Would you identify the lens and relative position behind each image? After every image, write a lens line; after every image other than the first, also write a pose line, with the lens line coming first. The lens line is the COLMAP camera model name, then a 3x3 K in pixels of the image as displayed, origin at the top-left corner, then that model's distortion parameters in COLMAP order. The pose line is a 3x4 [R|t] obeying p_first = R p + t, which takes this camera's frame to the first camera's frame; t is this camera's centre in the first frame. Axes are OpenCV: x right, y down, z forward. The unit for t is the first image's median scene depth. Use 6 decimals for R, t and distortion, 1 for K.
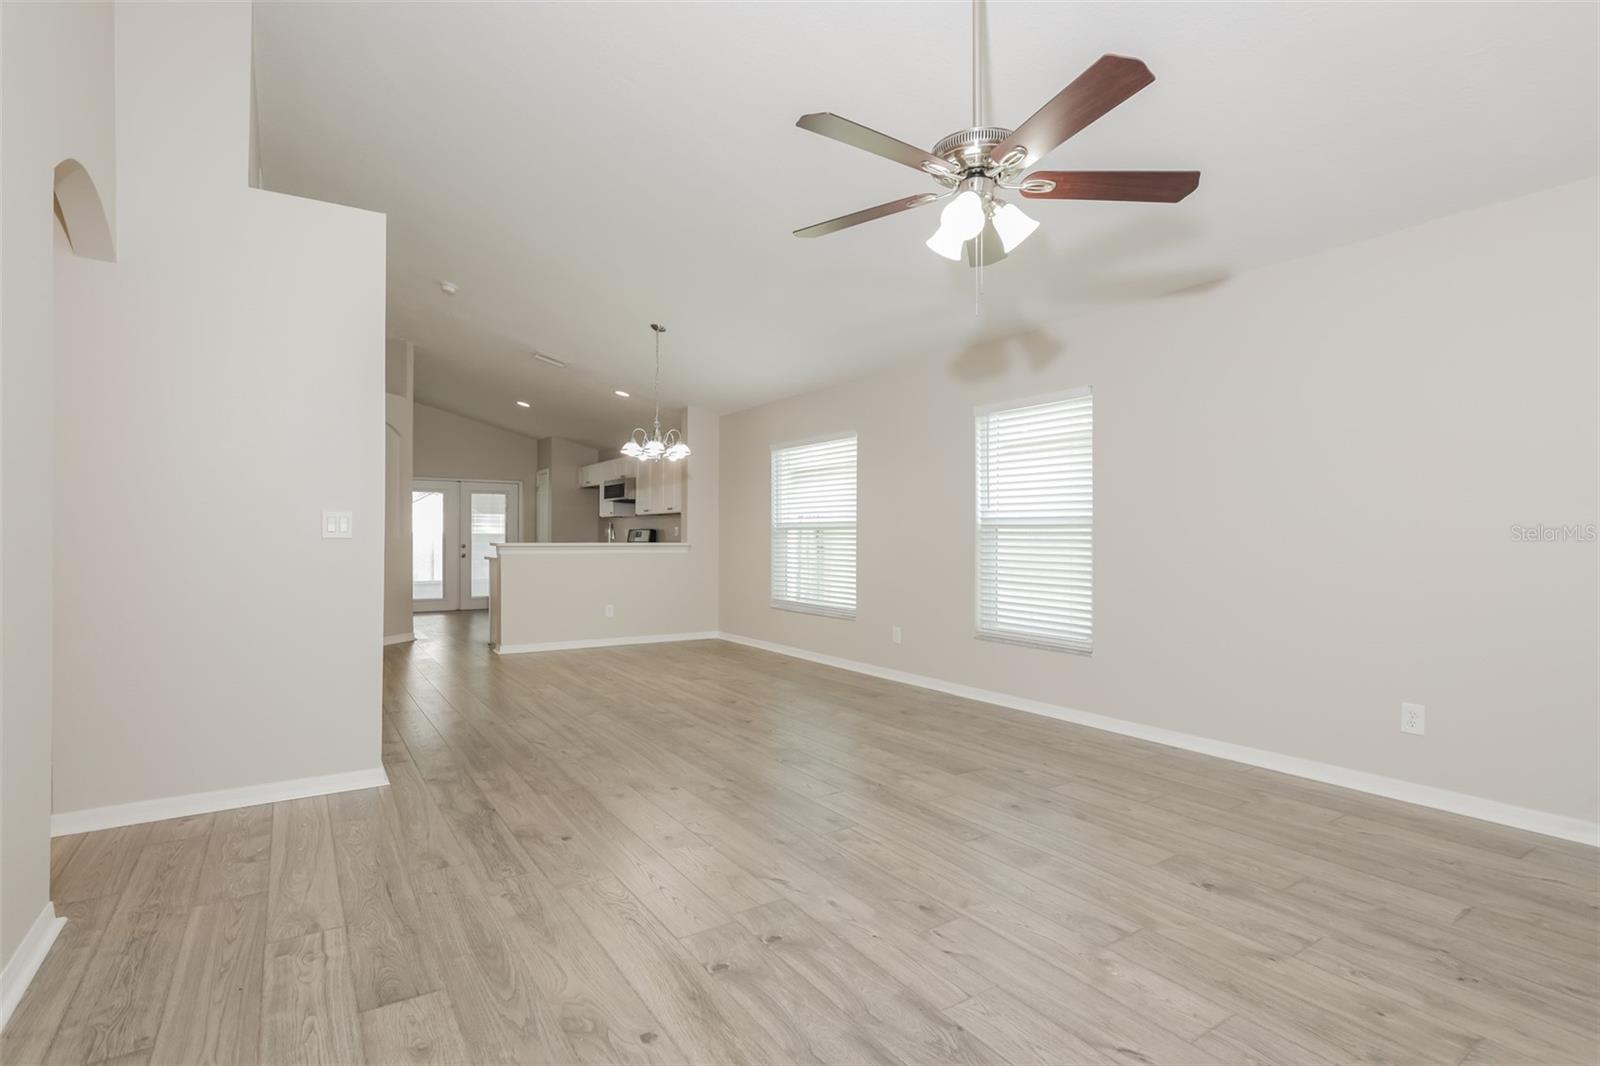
lens RADIAL K [[776.9, 0, 800.0], [0, 776.9, 533.0], [0, 0, 1]] dist [0.000539, 0.000308]
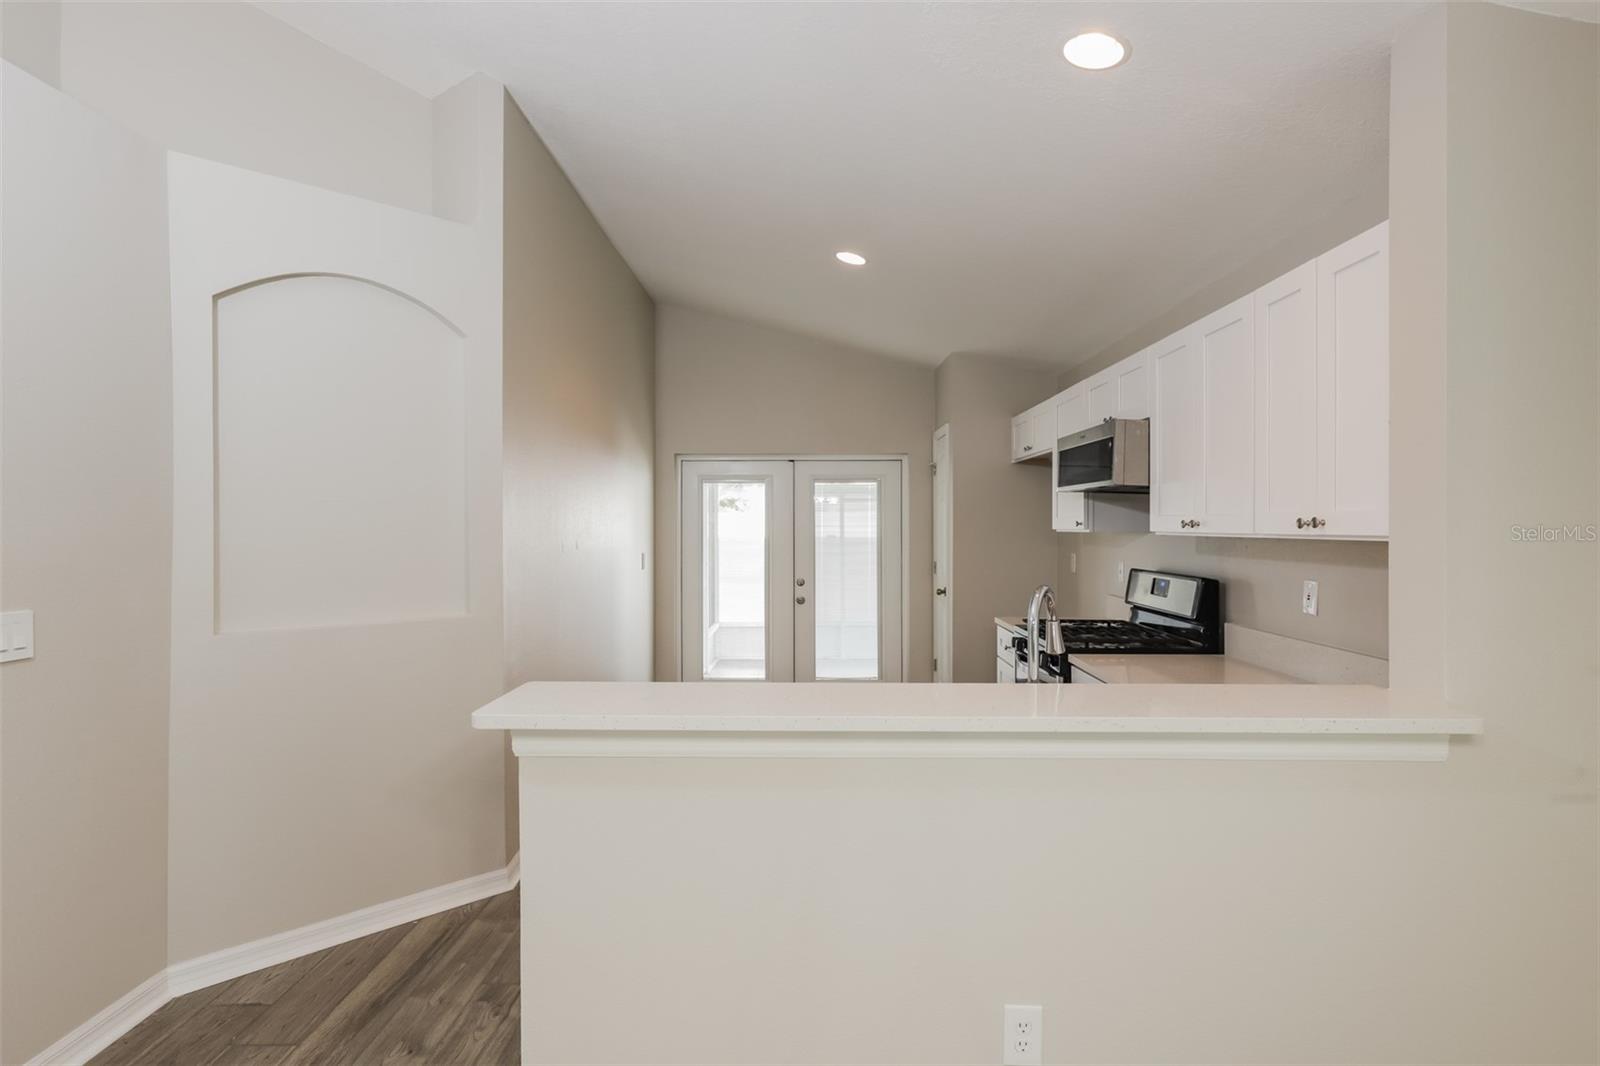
lens RADIAL K [[809.4, 0, 800.0], [0, 809.4, 533.0], [0, 0, 1]] dist [0.001403, 0.000127]
pose [[0.823468, 0.000689, -0.567363, -0.386917], [0.009059, 0.999856, 0.014363, -0.081267], [0.567291, -0.016967, 0.823343, 1.768738]]
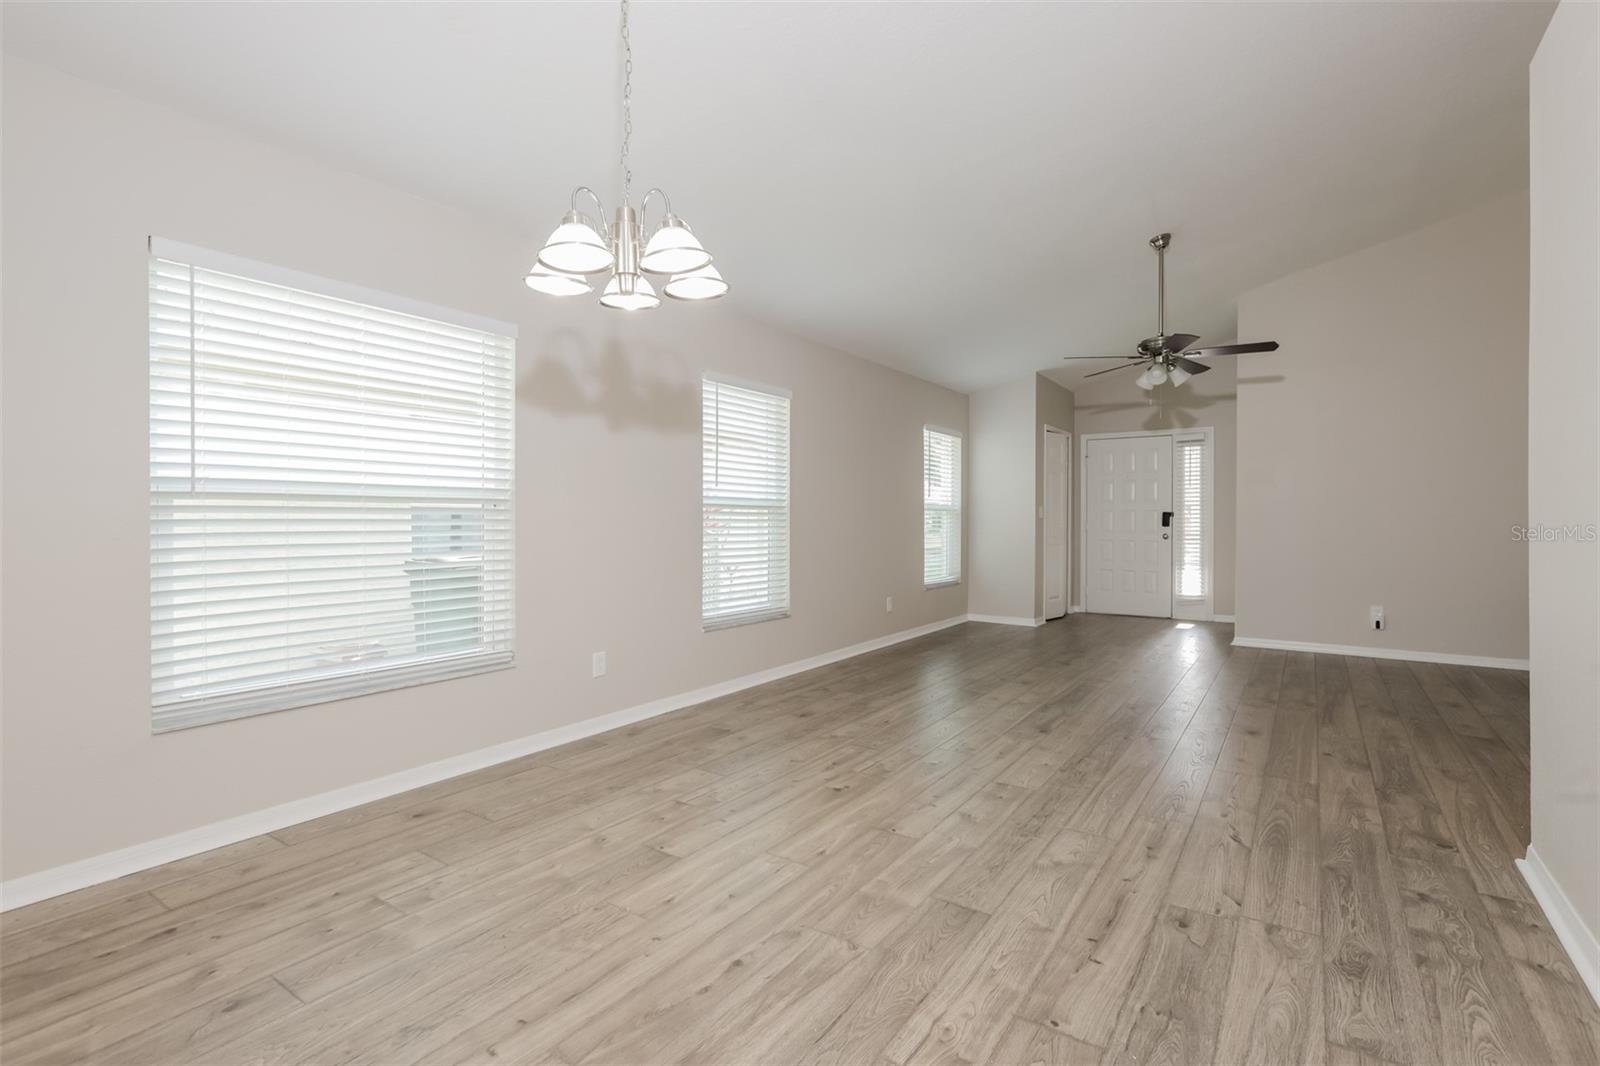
lens RADIAL K [[747.8, 0, 776.2], [0, 747.8, 537.4], [0, 0, 1]] dist [-0.001901, 0.000218]
pose [[-0.357459, -0.028656, 0.933489, -0.892580], [-0.008867, 0.999588, 0.027290, 0.005634], [-0.933887, 0.001478, -0.357566, 1.830649]]
